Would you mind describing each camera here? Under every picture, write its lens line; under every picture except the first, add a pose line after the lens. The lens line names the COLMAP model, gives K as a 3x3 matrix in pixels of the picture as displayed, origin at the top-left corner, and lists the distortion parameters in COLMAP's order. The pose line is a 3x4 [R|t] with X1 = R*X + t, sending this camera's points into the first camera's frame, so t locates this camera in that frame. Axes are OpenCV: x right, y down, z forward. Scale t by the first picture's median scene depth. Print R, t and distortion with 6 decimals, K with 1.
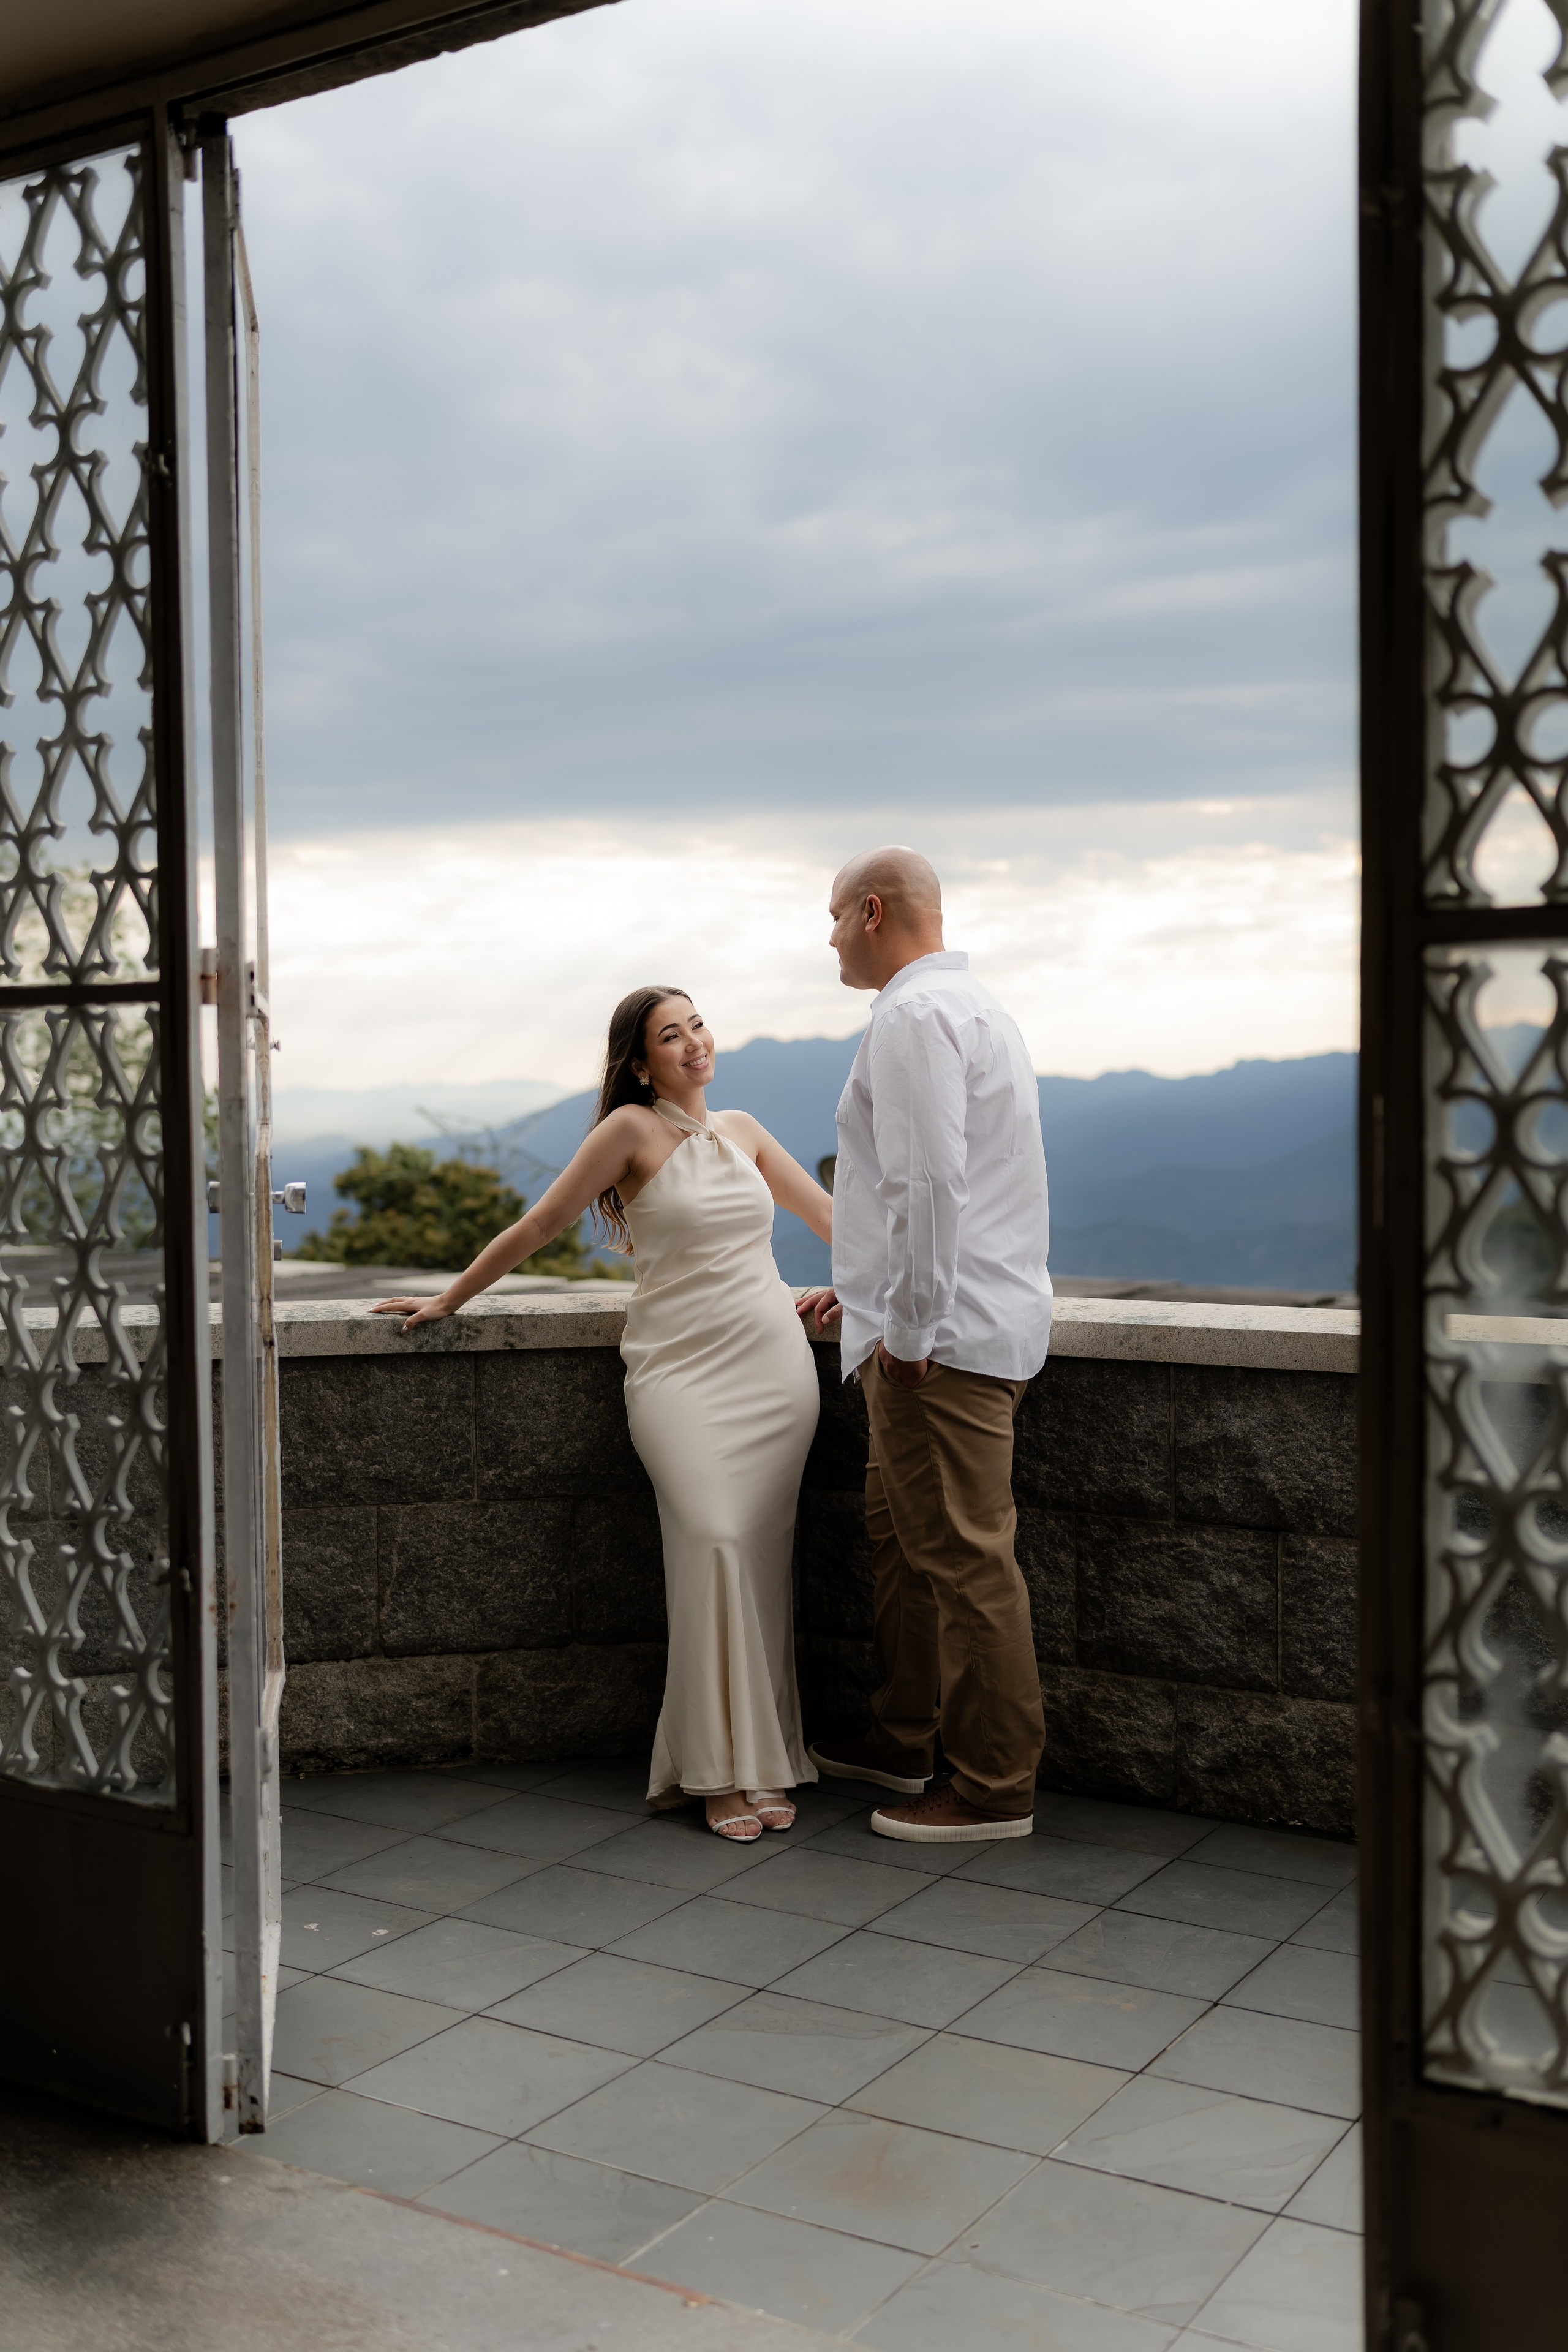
lens RADIAL K [[2355.5, 0, 784.0], [0, 2355.5, 1176.0], [0, 0, 1]] dist [-0.000608, 0.012184]
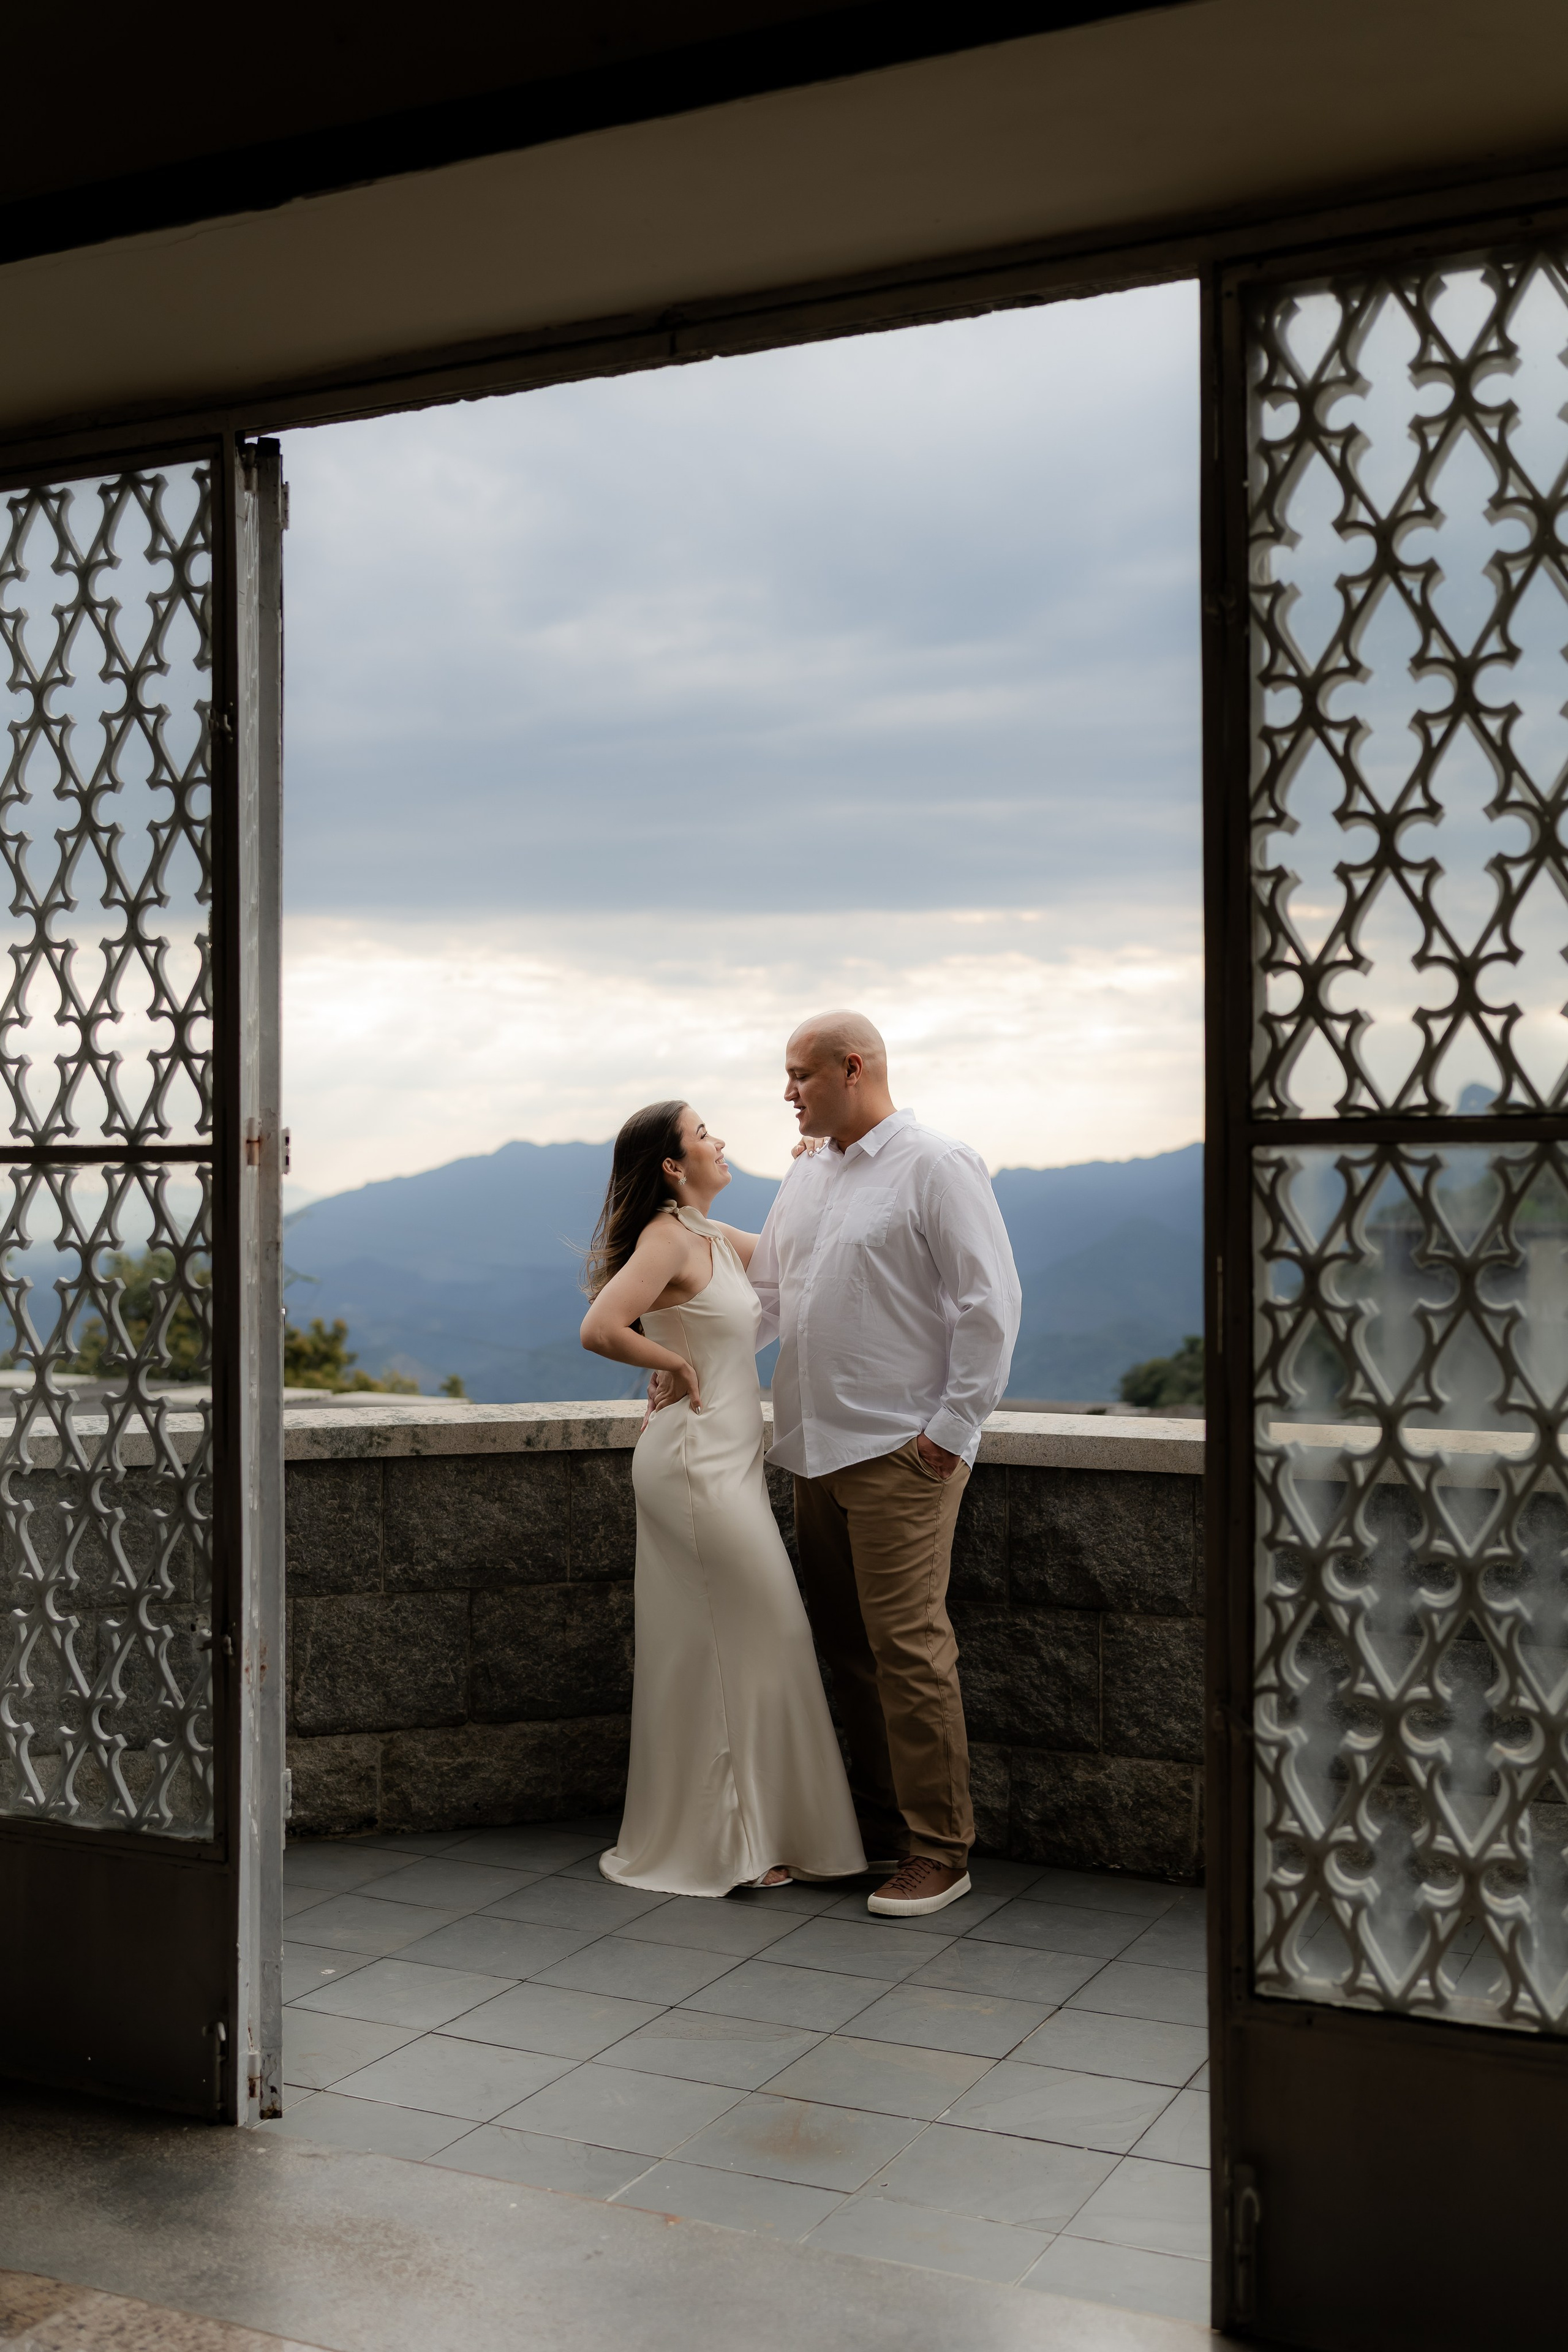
lens RADIAL K [[2427.1, 0, 784.0], [0, 2427.1, 1176.0], [0, 0, 1]] dist [-0.003751, 0.009073]
pose [[0.994729, 0.008002, 0.102224, -0.072874], [-0.003451, 0.998998, -0.044621, -0.008884], [-0.102479, 0.044033, 0.993760, -0.188848]]
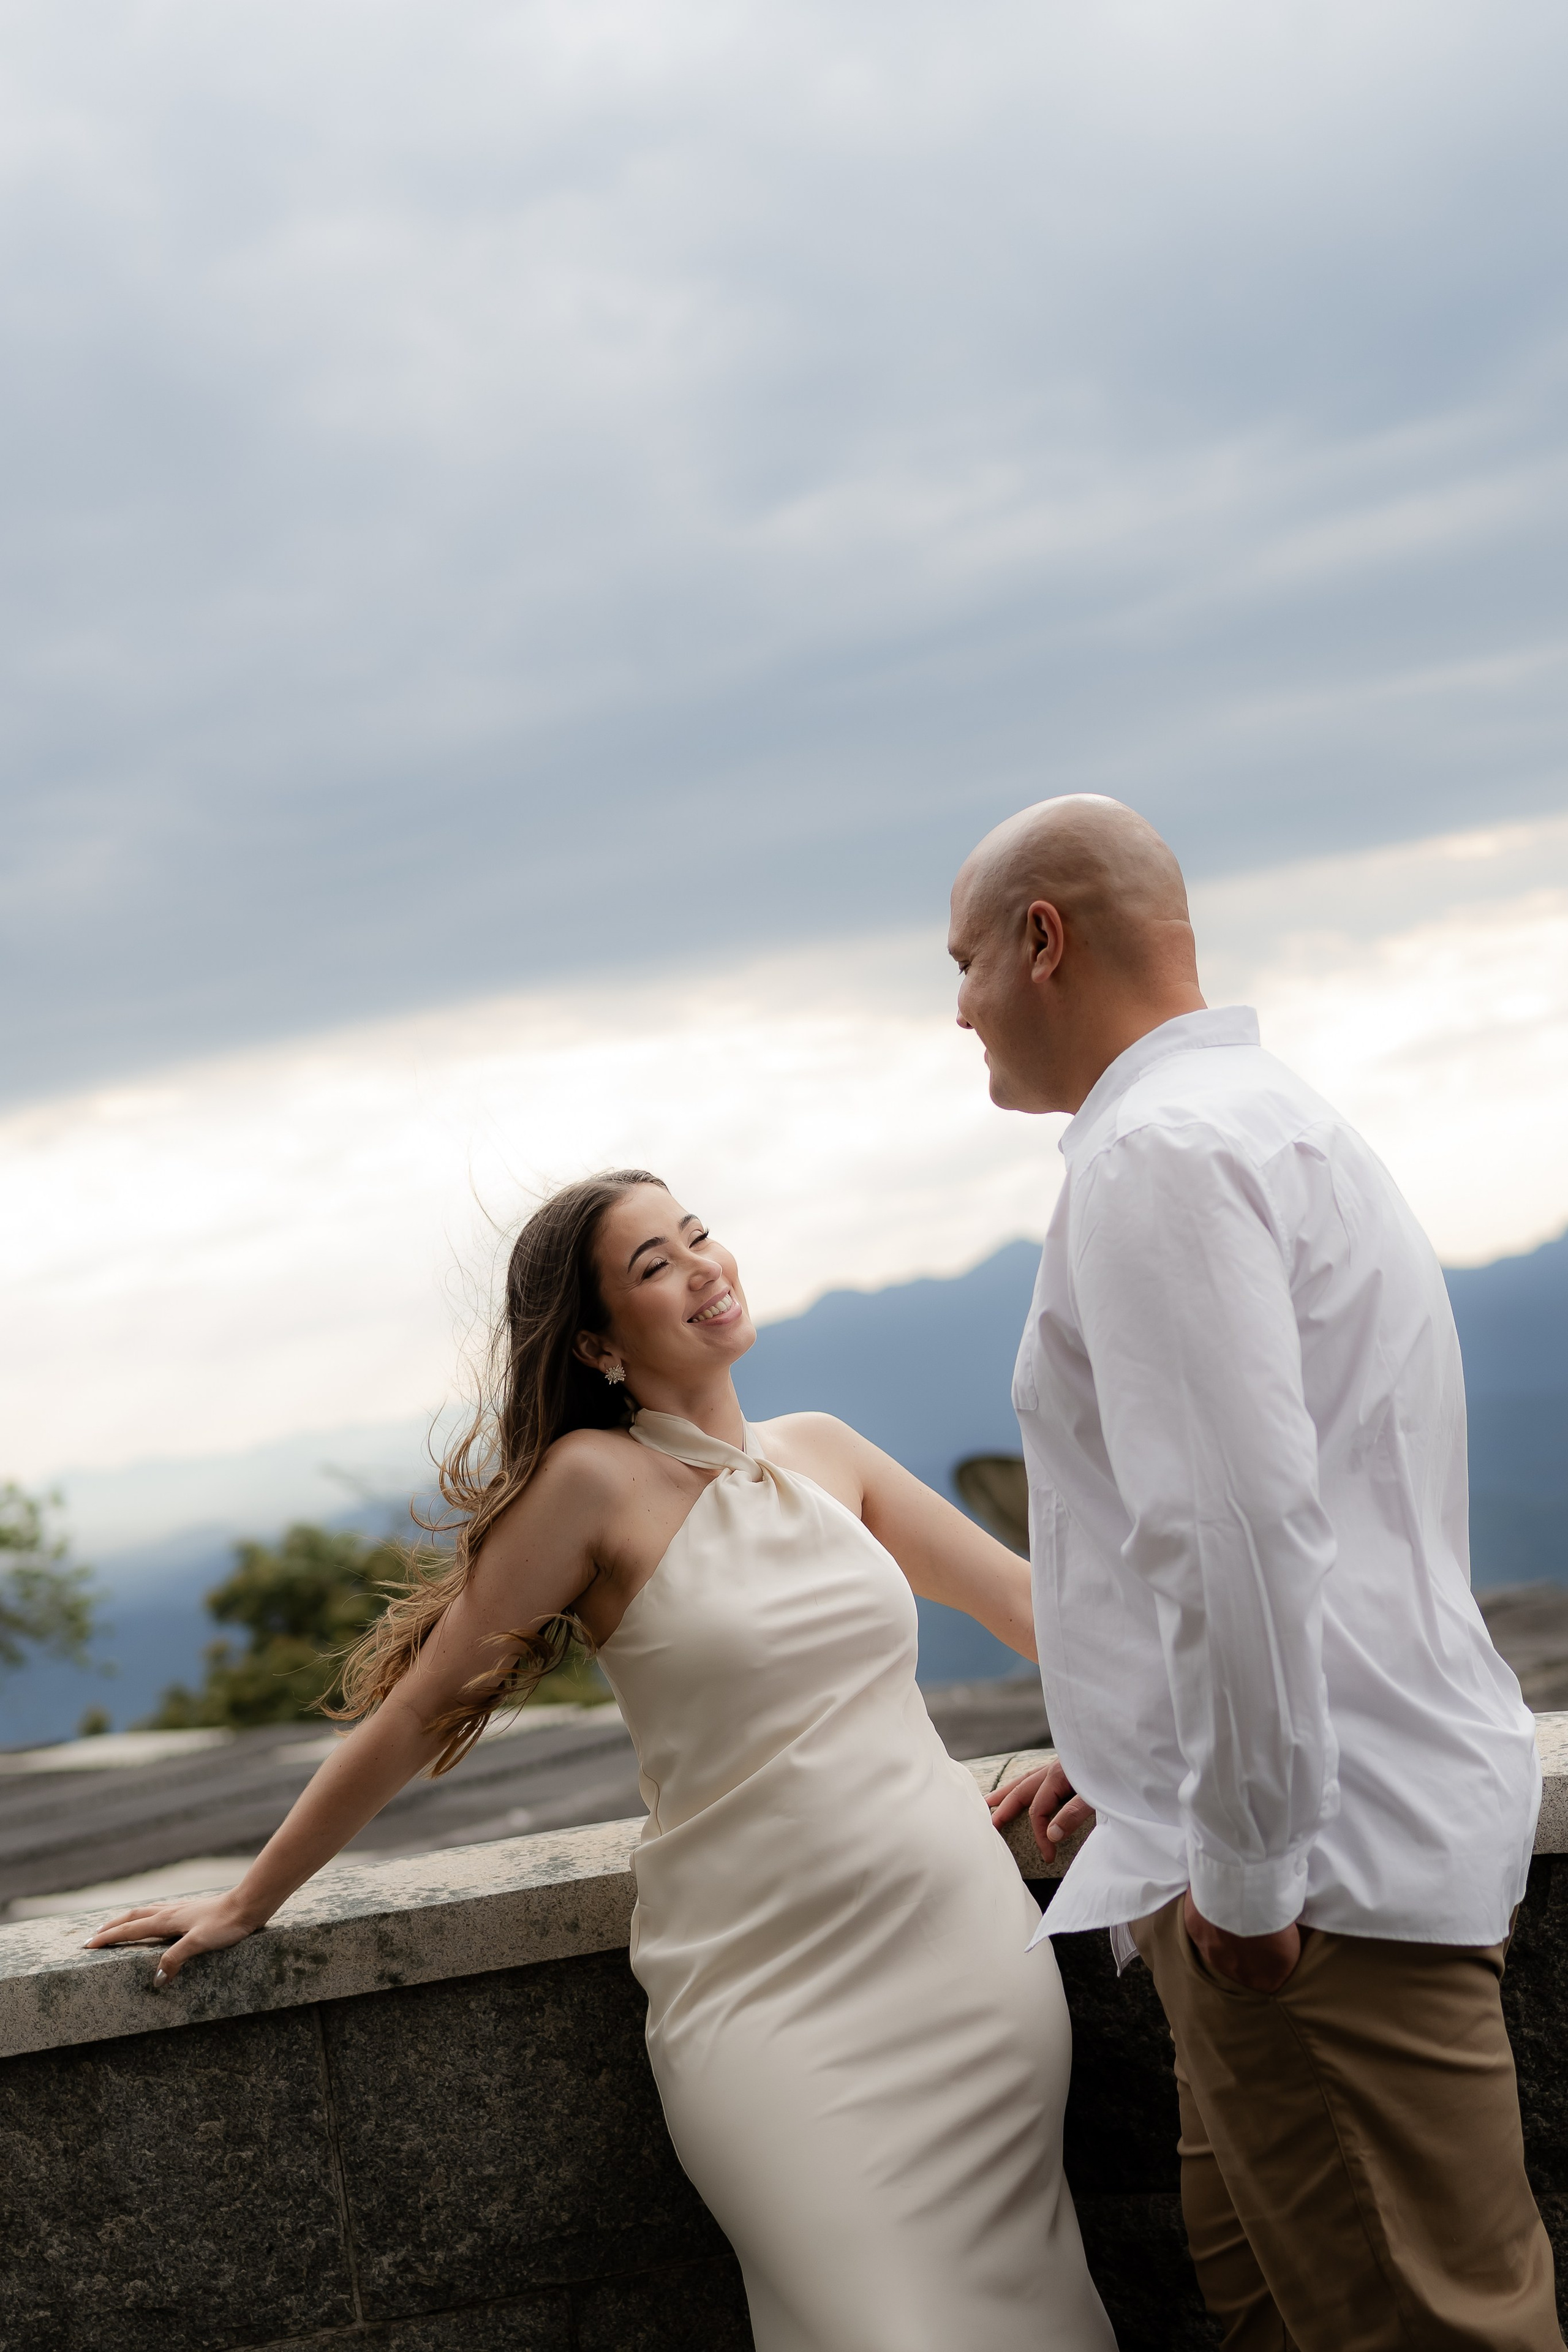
lens RADIAL K [[3600.6, 0, 784.0], [0, 3600.6, 1176.0], [0, 0, 1]] dist [0.010752, -0.048498]
pose [[0.990516, -0.135999, -0.019554, -0.004602], [0.133692, 0.986821, -0.091161, -0.011259], [0.031694, 0.087682, 0.995644, 0.329680]]
